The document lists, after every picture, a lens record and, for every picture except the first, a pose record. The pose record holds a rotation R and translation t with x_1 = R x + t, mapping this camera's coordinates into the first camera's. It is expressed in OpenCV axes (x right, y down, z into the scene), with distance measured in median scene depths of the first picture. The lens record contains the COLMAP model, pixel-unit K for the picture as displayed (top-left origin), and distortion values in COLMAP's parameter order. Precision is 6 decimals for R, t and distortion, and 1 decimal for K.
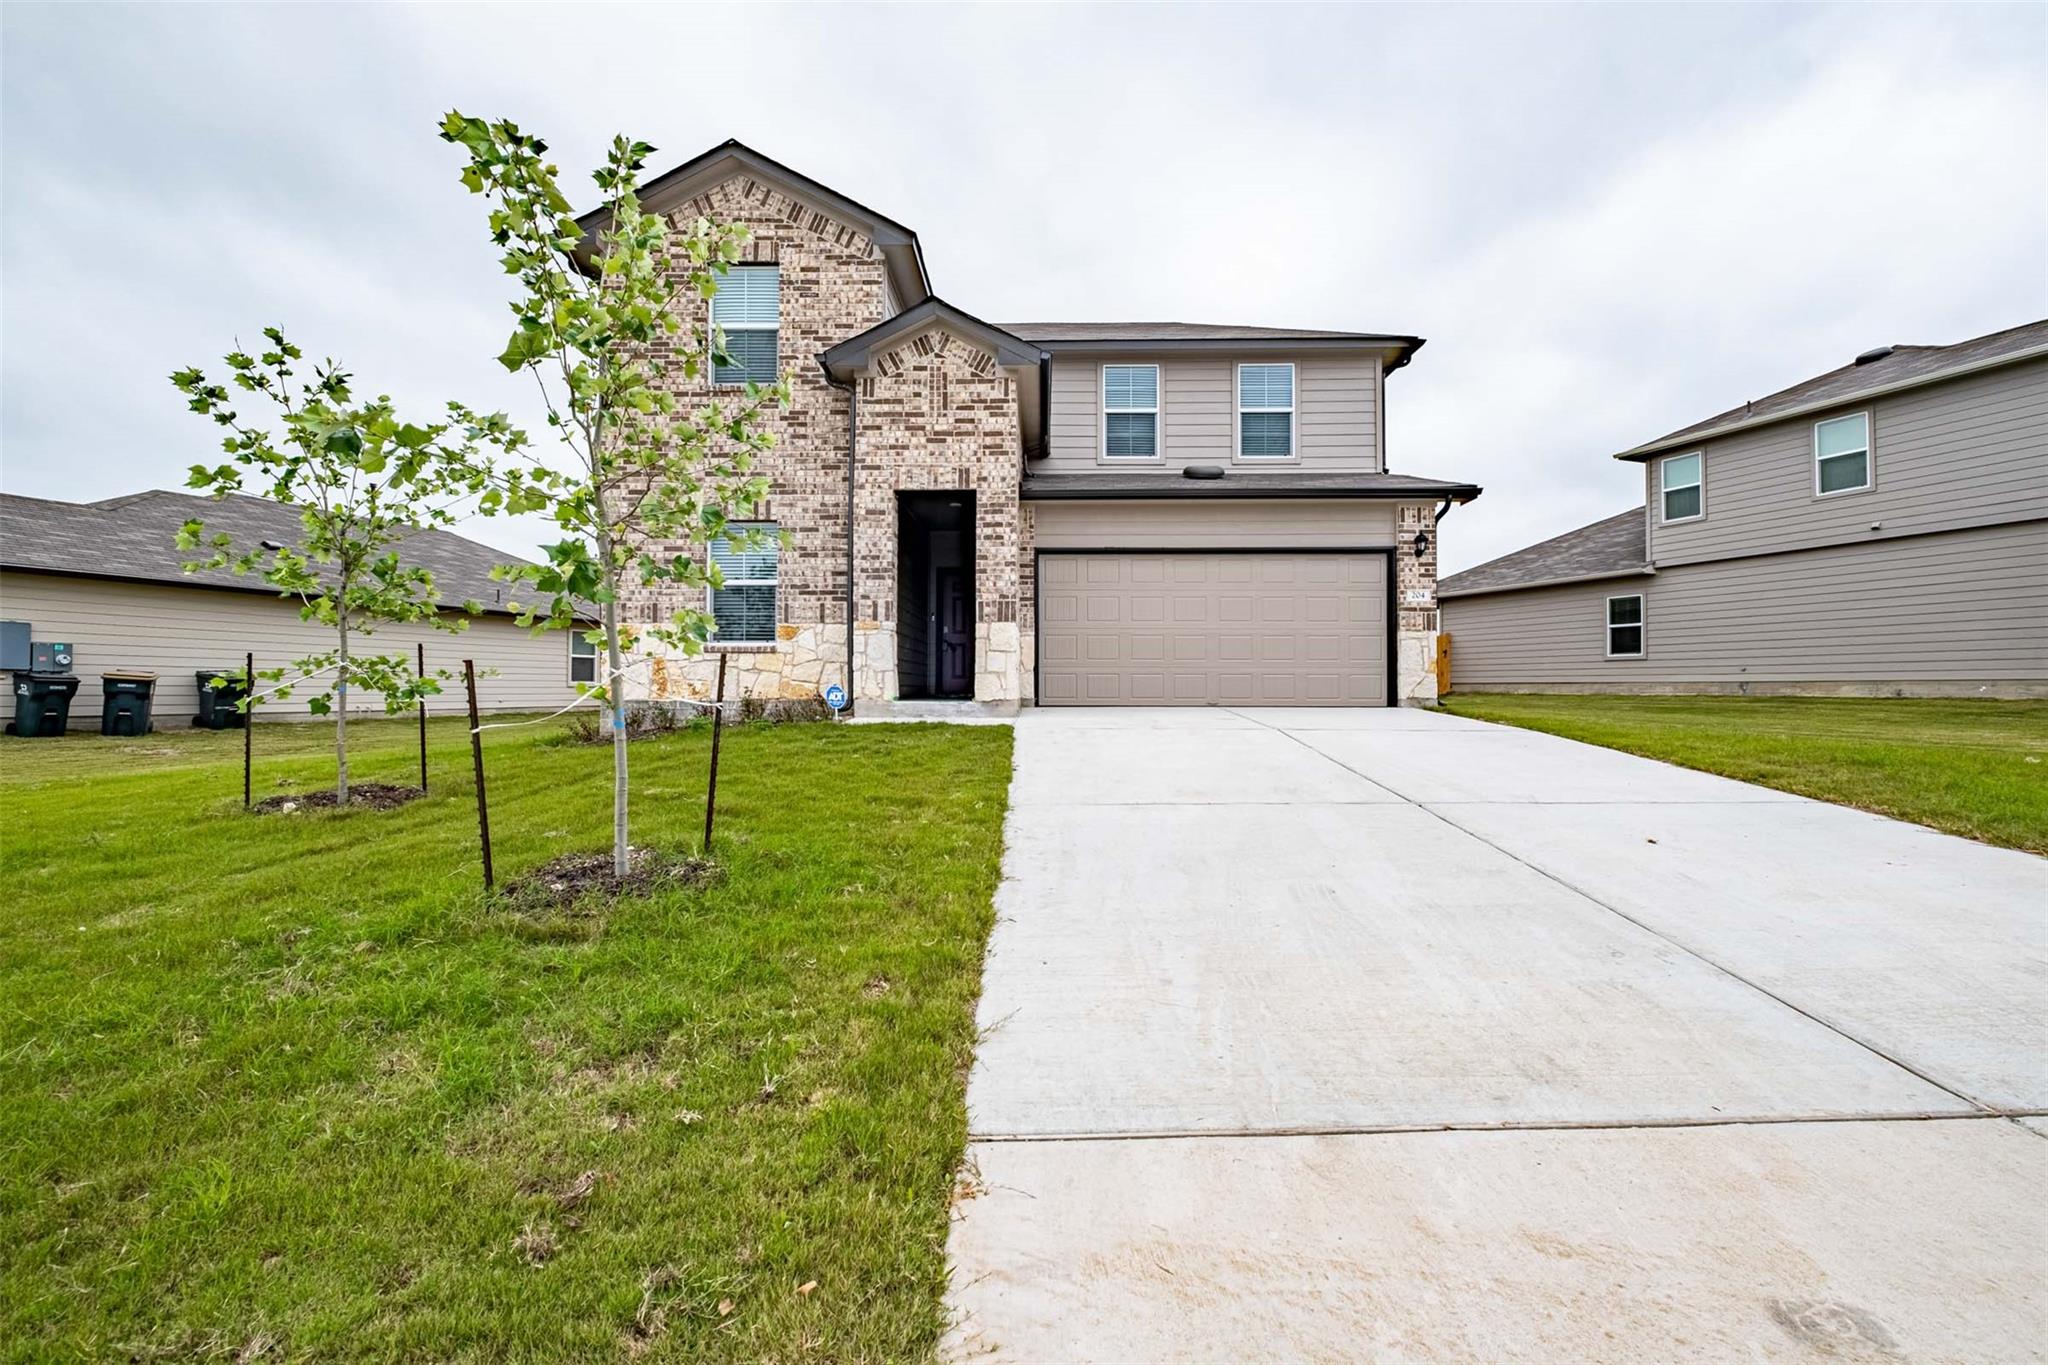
lens RADIAL K [[888.8, 0, 1022.0], [0, 888.8, 679.7], [0, 0, 1]] dist [0.014686, -0.002187]
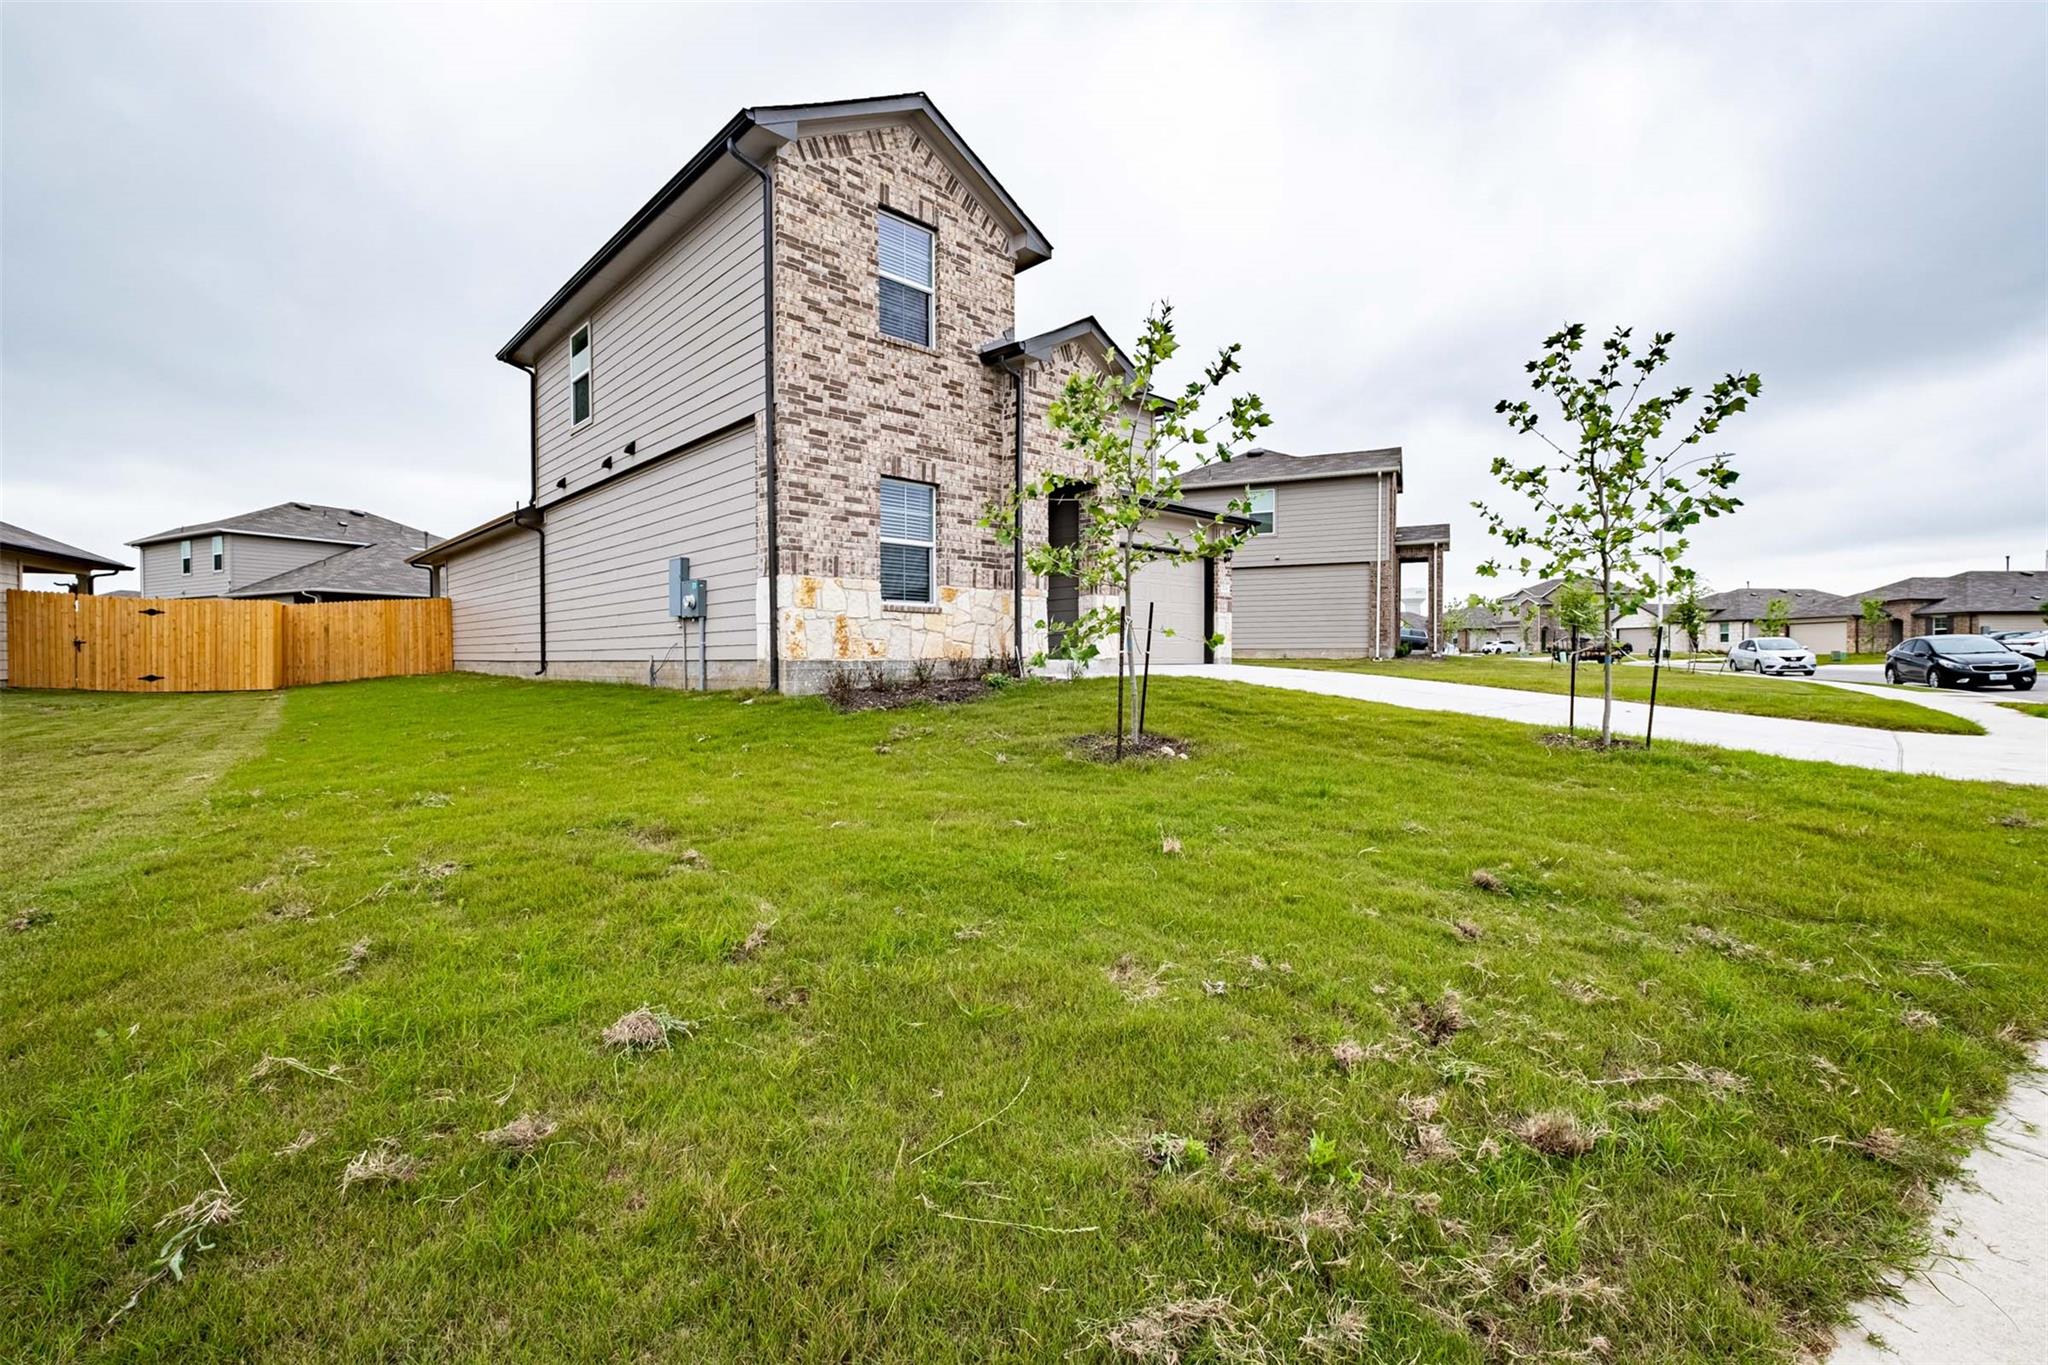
lens RADIAL K [[888.8, 0, 1028.0], [0, 888.8, 682.5], [0, 0, 1]] dist [0.014686, -0.002187]
pose [[0.704959, -0.021243, 0.708930, -0.935594], [-0.003874, 0.999421, 0.033801, 0.014154], [-0.709238, -0.026574, 0.704468, 0.198336]]
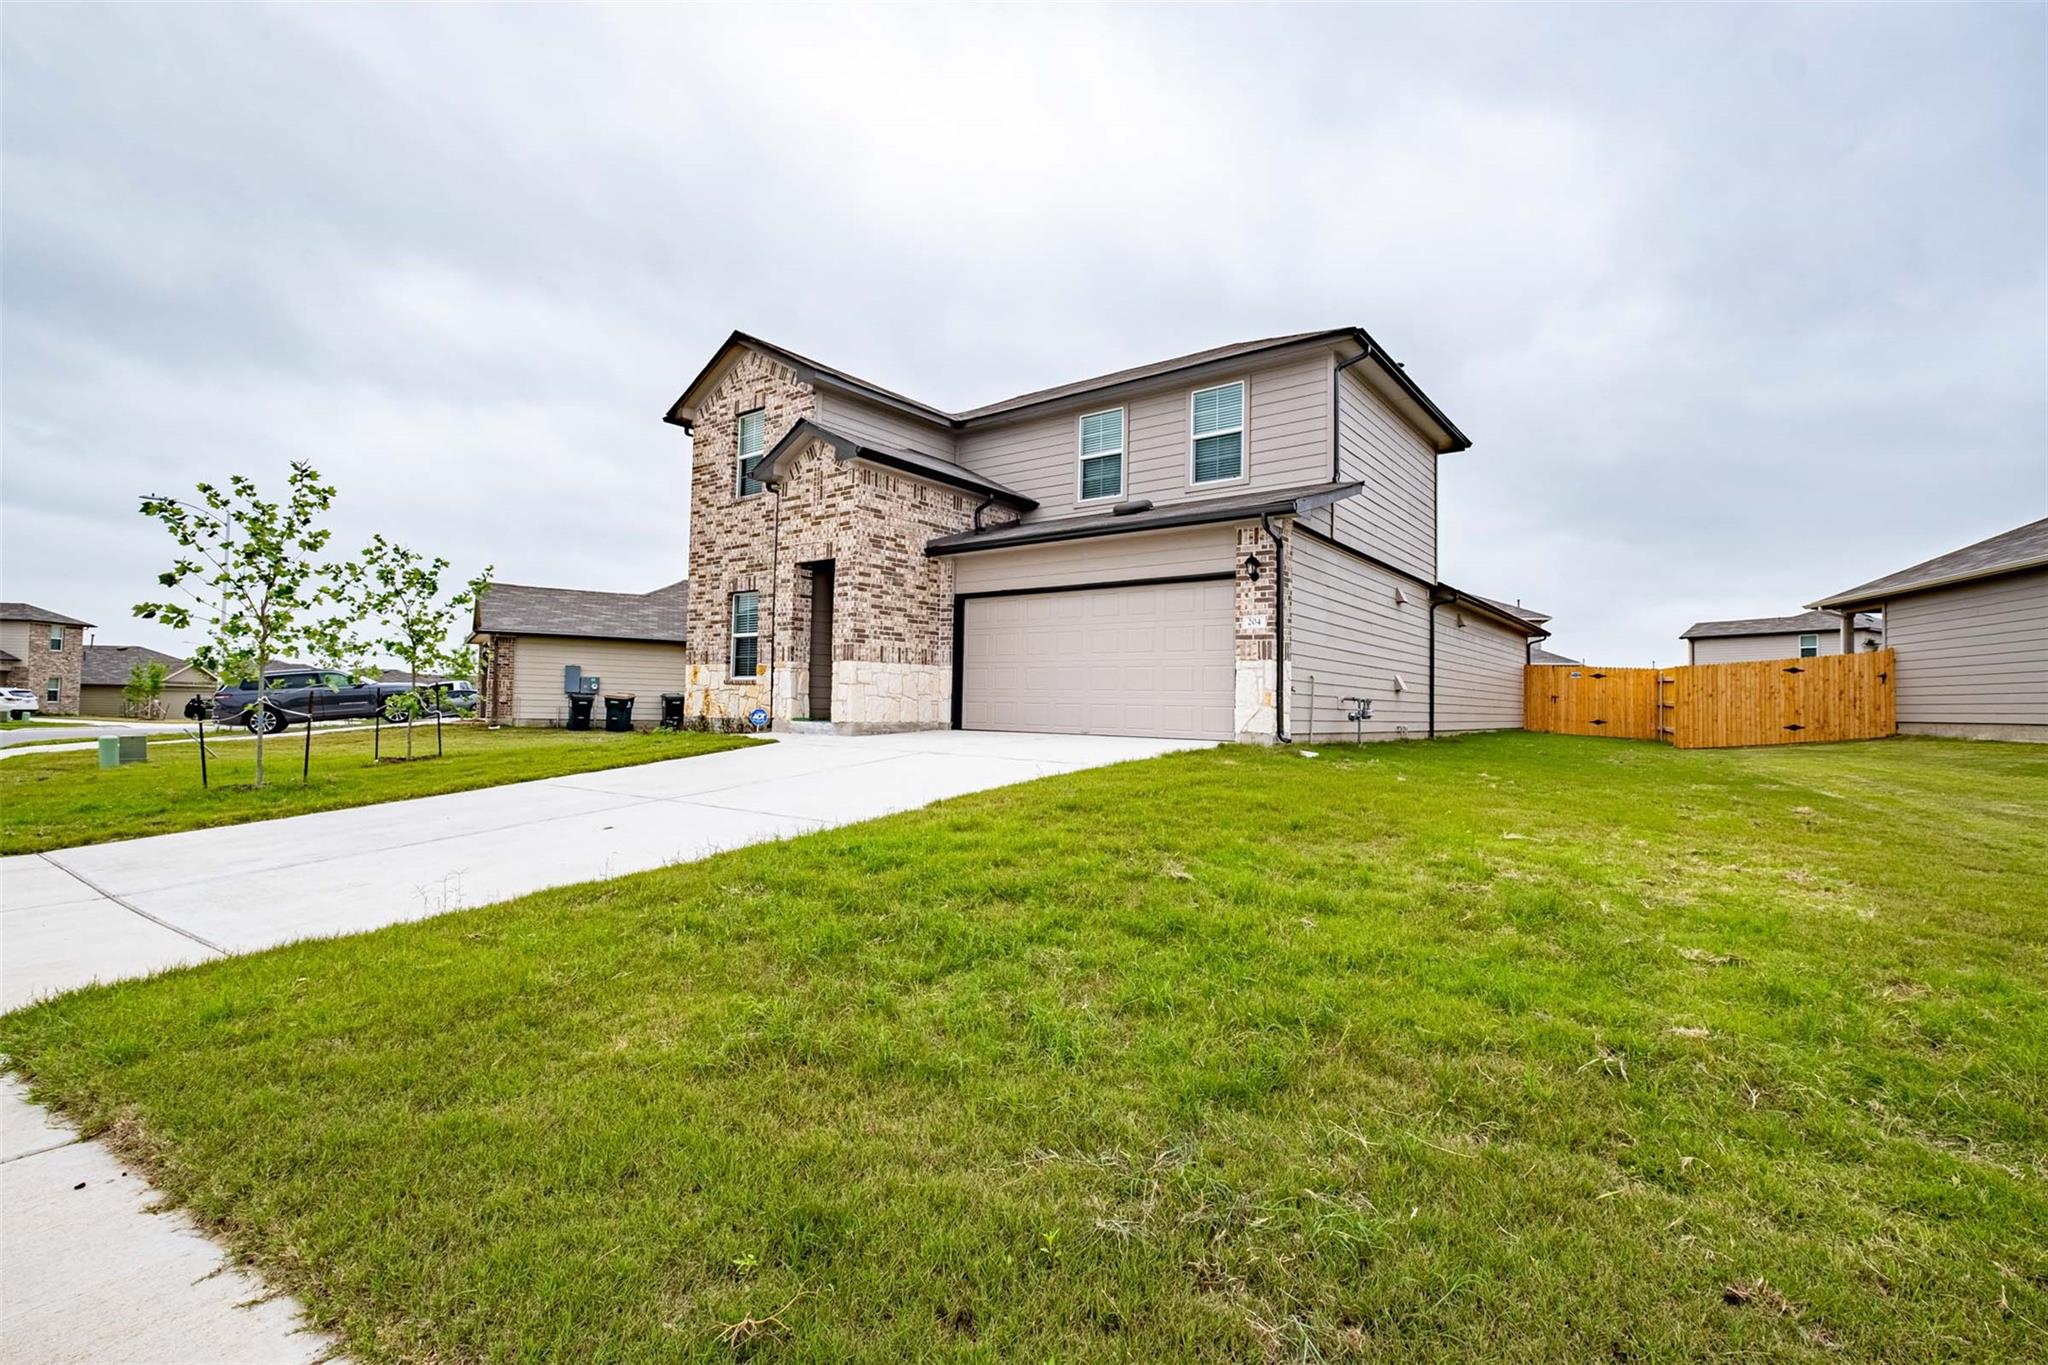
lens RADIAL K [[931.6, 0, 1014.4], [0, 931.6, 675.0], [0, 0, 1]] dist [0.000544, 0.000033]
pose [[0.796143, -0.005987, -0.605079, 0.926299], [-0.012024, 0.999597, -0.025711, -0.012466], [0.604989, 0.027746, 0.795750, 0.083449]]
